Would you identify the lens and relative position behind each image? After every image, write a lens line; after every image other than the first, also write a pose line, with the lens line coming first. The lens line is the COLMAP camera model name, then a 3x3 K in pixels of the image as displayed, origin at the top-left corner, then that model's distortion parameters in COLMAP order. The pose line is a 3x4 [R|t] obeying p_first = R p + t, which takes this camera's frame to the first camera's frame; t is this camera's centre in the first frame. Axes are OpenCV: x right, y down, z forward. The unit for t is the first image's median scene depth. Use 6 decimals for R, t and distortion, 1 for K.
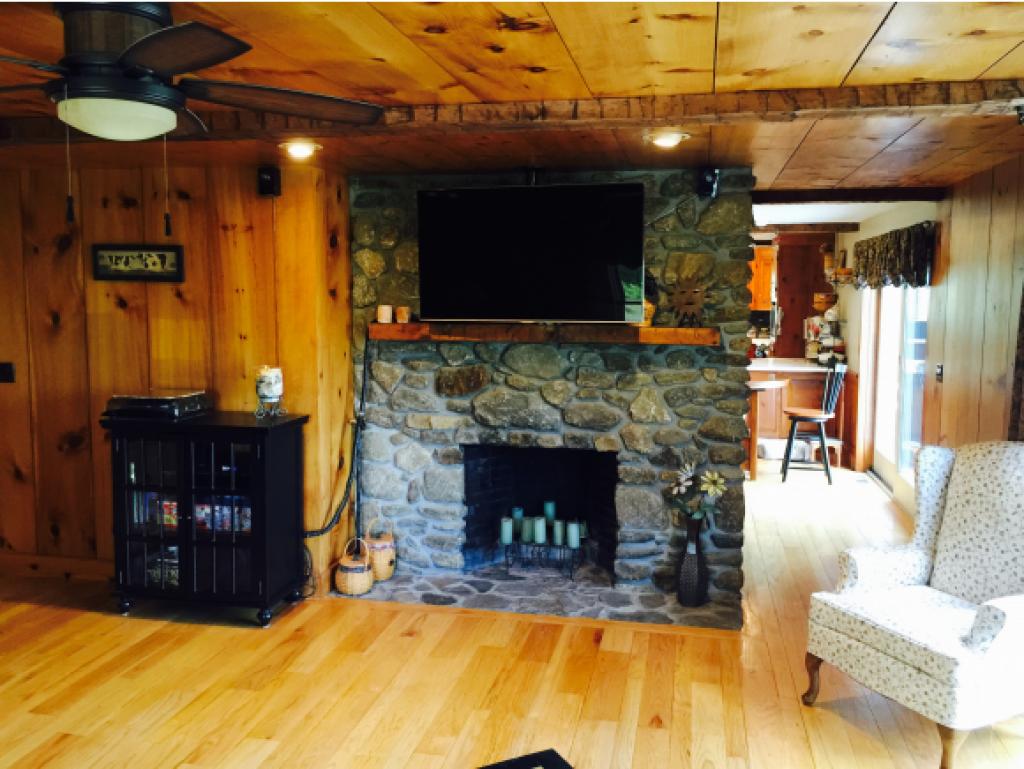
lens RADIAL K [[886.6, 0, 505.6], [0, 886.6, 377.7], [0, 0, 1]] dist [0.079456, -0.104301]
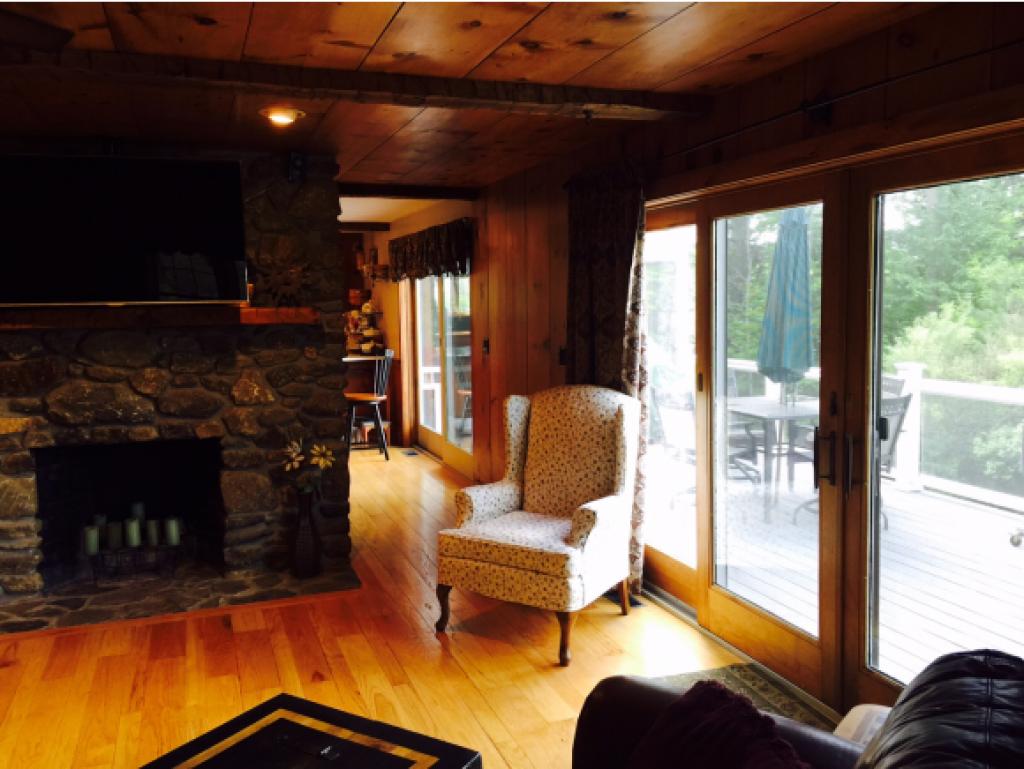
lens RADIAL K [[886.6, 0, 508.4], [0, 886.6, 379.2], [0, 0, 1]] dist [0.079456, -0.104301]
pose [[0.848779, -0.064684, 0.524777, -0.120428], [0.070246, 0.997486, 0.009334, 0.033564], [-0.524062, 0.028941, 0.851189, -0.005128]]
